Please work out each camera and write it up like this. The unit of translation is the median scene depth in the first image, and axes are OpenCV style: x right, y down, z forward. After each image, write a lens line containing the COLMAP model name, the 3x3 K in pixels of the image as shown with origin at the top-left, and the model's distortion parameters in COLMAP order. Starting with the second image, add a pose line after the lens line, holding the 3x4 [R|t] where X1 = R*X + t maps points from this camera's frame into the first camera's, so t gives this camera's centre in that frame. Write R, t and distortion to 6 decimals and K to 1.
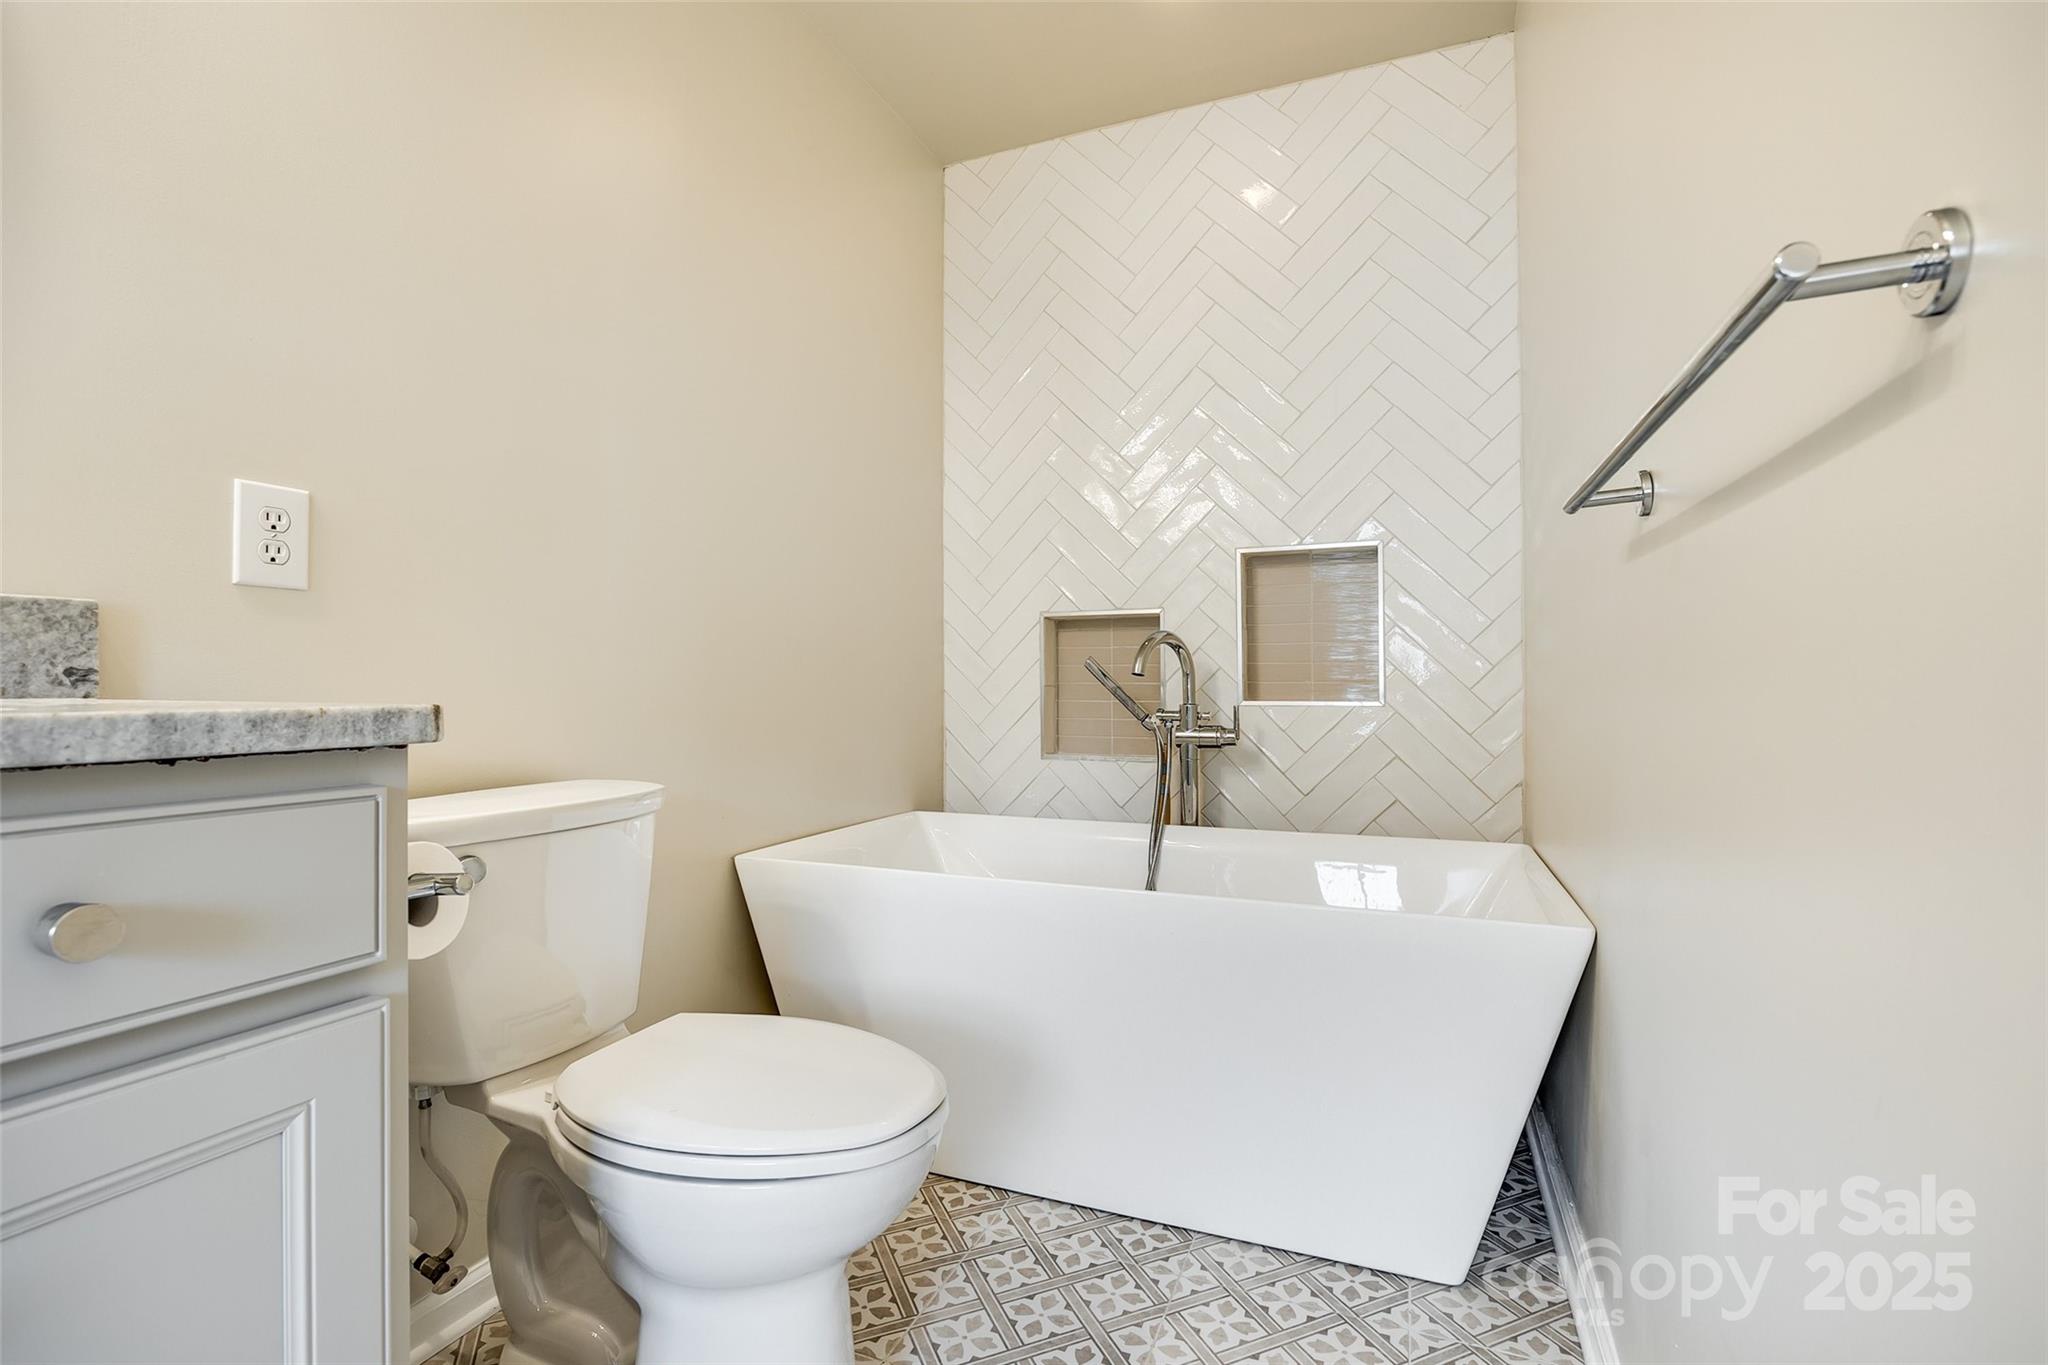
lens RADIAL K [[917.6, 0, 1030.0], [0, 917.6, 681.3], [0, 0, 1]] dist [-0.017064, 0.000216]
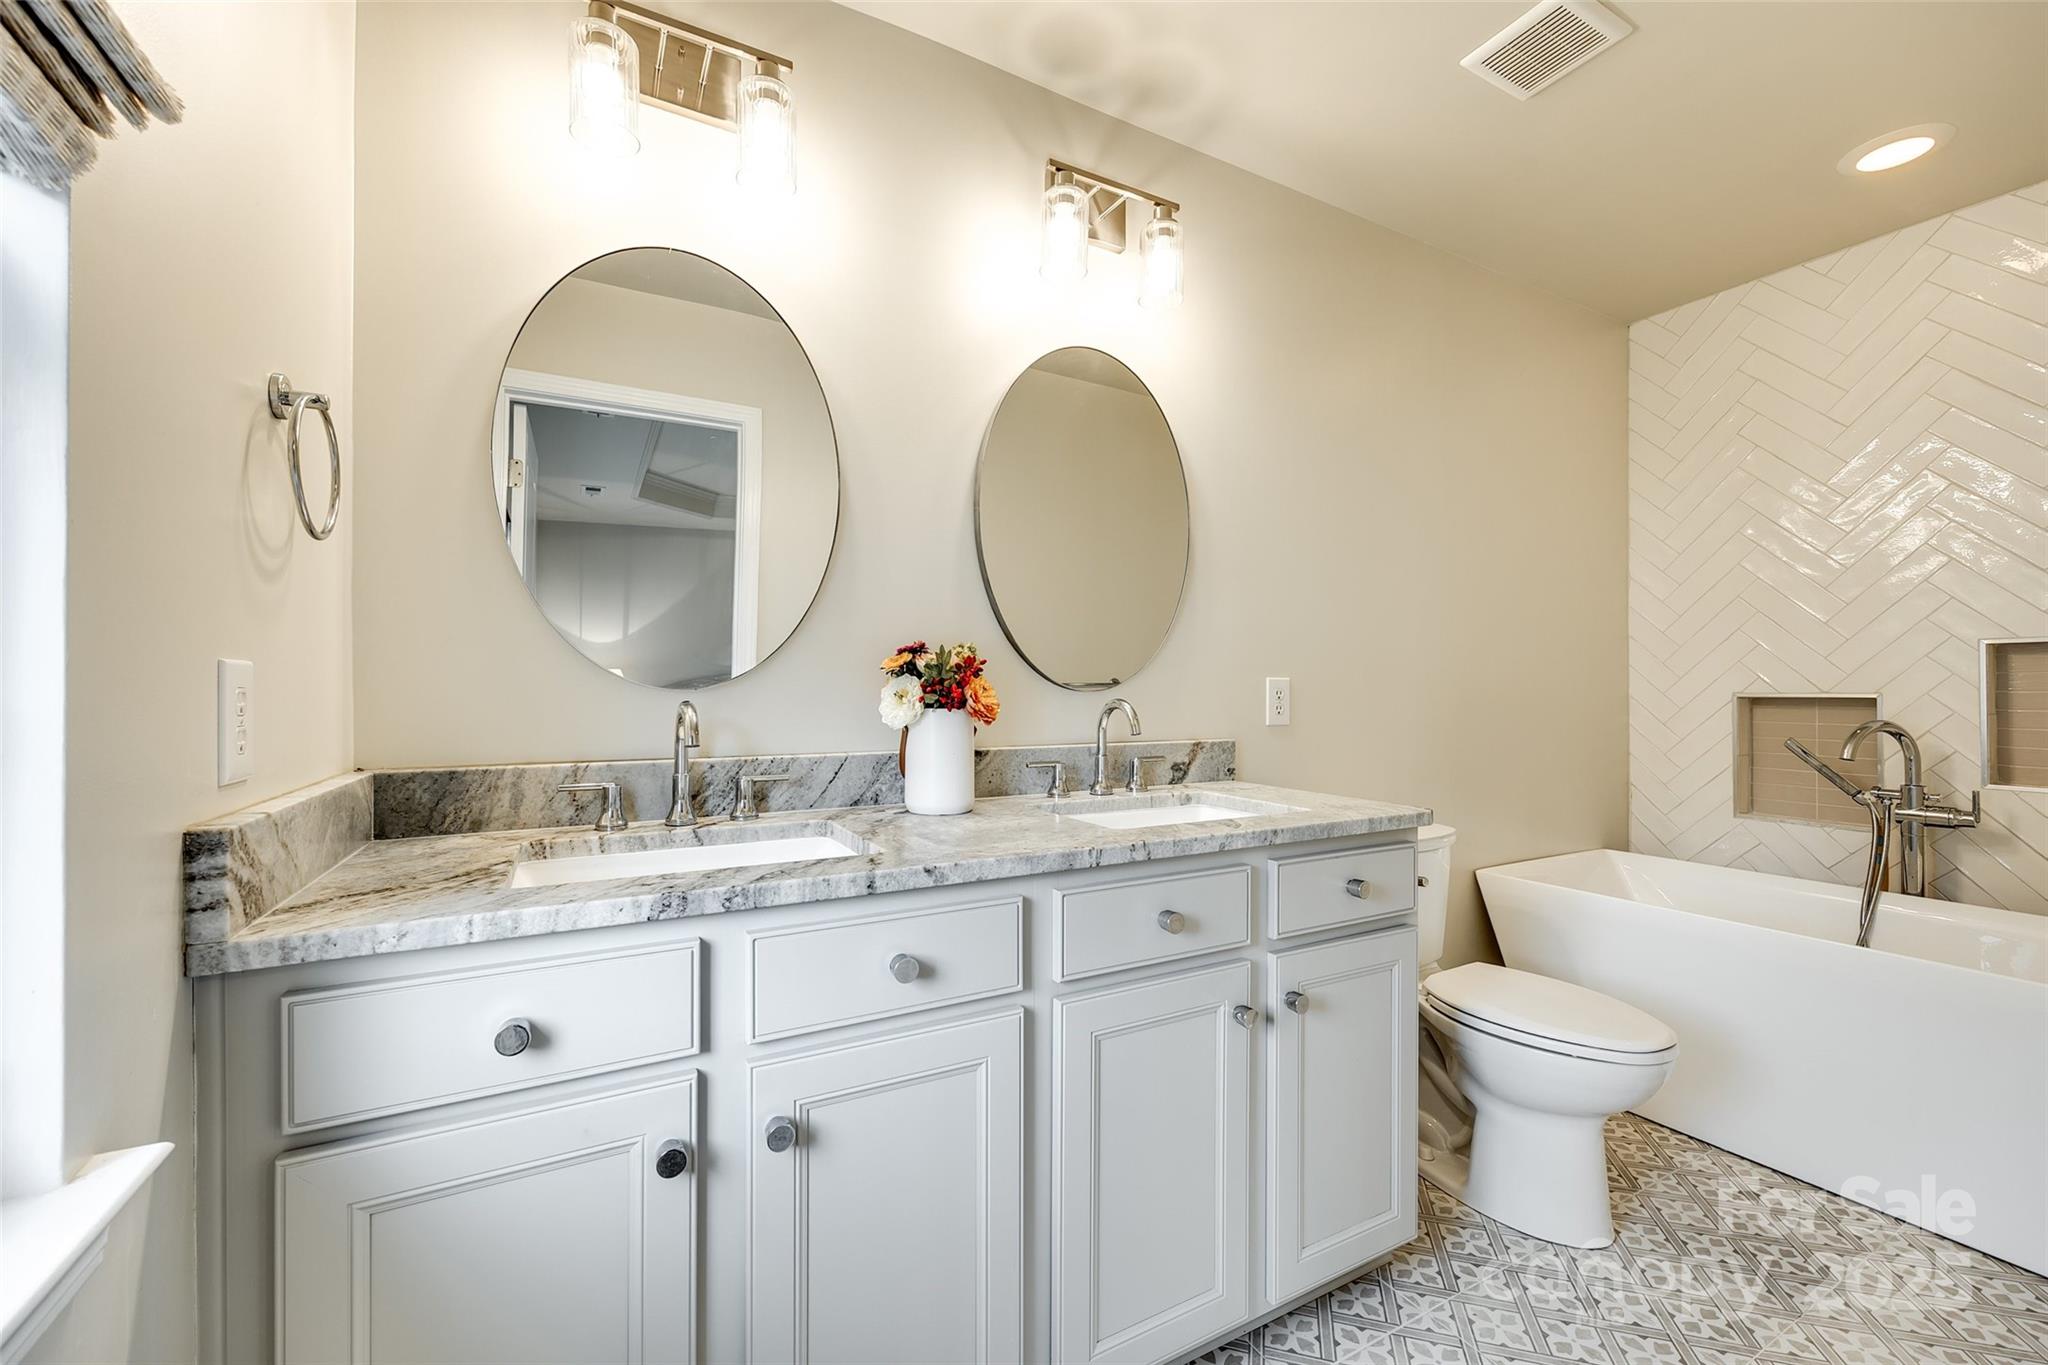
lens RADIAL K [[836.8, 0, 1003.9], [0, 836.8, 685.7], [0, 0, 1]] dist [-0.001008, -0.001203]
pose [[0.774739, 0.001367, -0.632280, -0.039470], [0.003217, 0.999976, 0.006103, -0.103521], [0.632273, -0.006763, 0.774716, -0.466542]]
